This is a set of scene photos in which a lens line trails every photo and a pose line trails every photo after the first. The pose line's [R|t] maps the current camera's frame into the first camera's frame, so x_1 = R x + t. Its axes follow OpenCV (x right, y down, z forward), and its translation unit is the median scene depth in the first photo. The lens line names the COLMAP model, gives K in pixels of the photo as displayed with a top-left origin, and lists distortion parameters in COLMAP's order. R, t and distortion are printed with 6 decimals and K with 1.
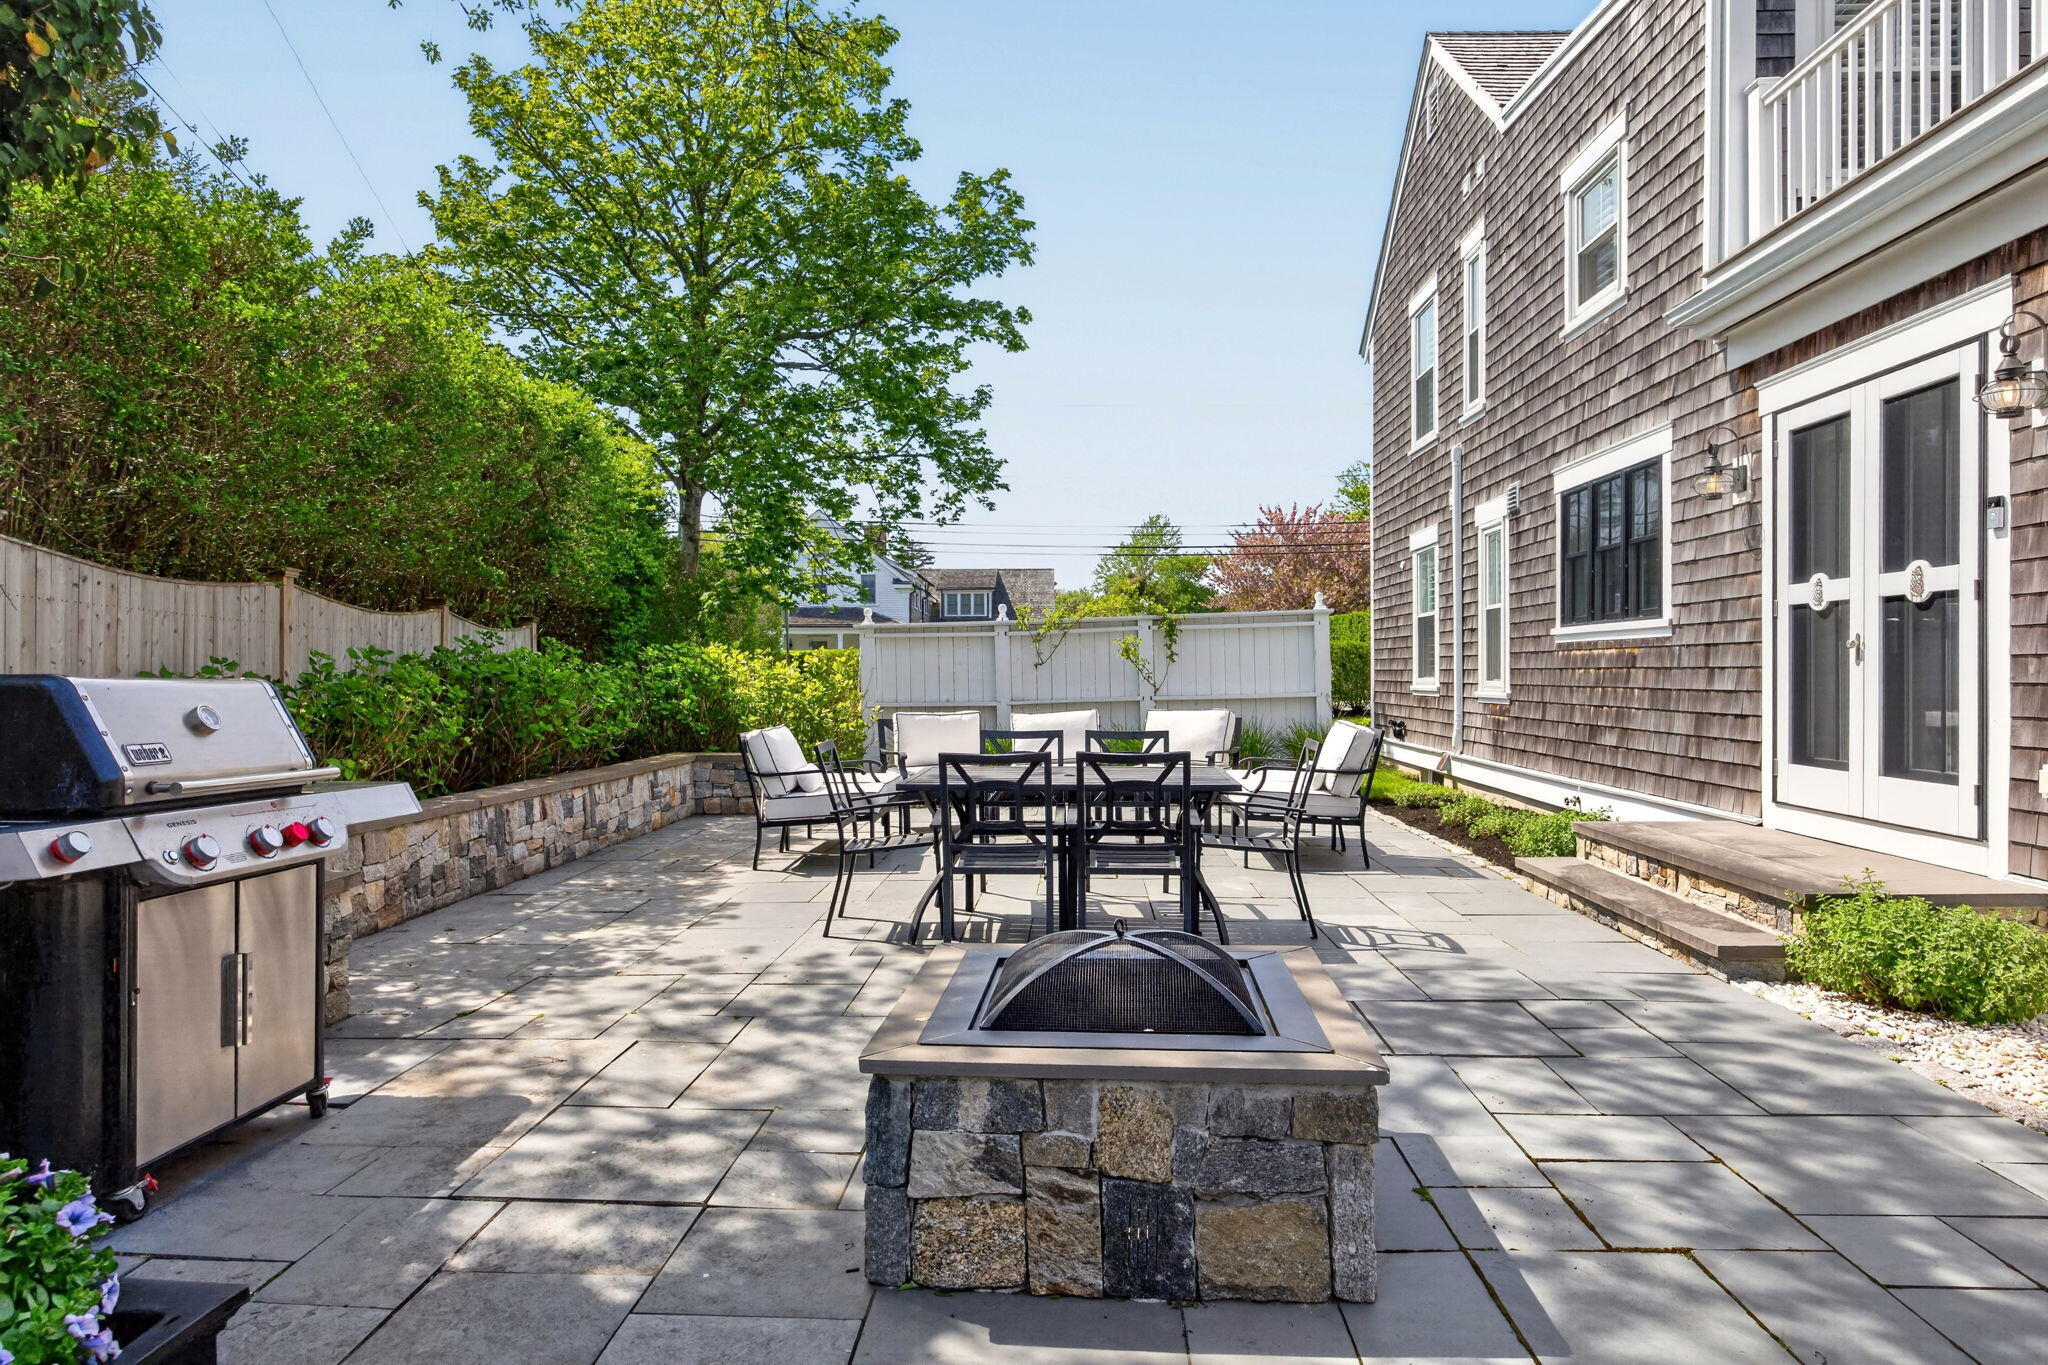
lens RADIAL K [[1228.3, 0, 1024.0], [0, 1228.3, 682.5], [0, 0, 1]] dist [-0.009350, 0.001296]
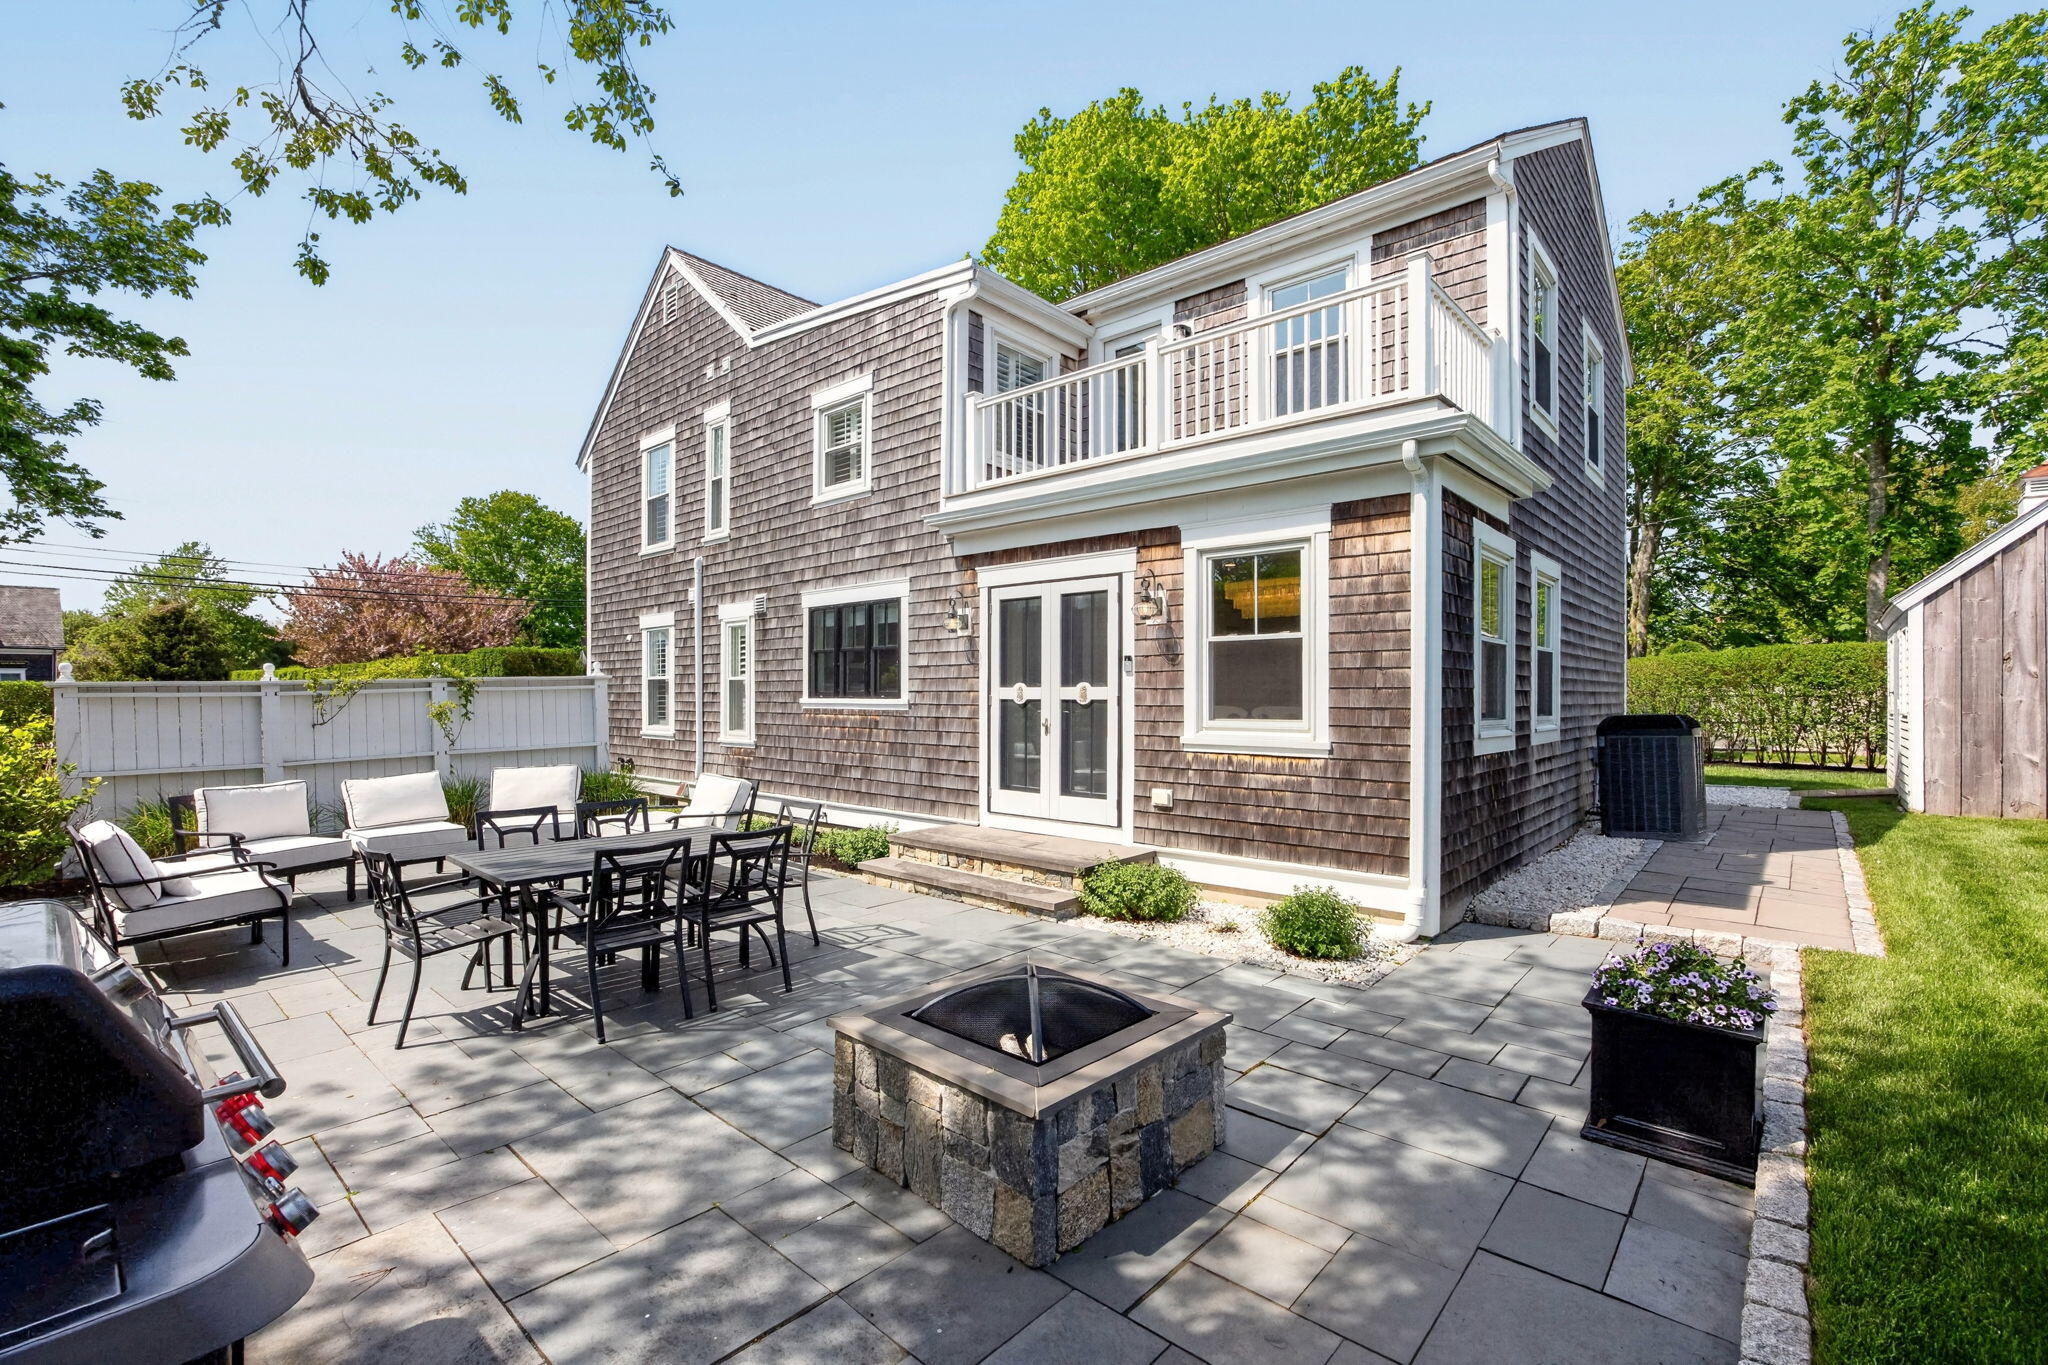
lens RADIAL K [[922.4, 0, 1024.0], [0, 922.4, 682.5], [0, 0, 1]] dist [-0.031989, 0.020570]
pose [[0.621243, 0.010921, 0.783542, -0.386945], [0.002747, 0.999866, -0.016114, -0.064277], [-0.783613, 0.012163, 0.621130, 0.146138]]
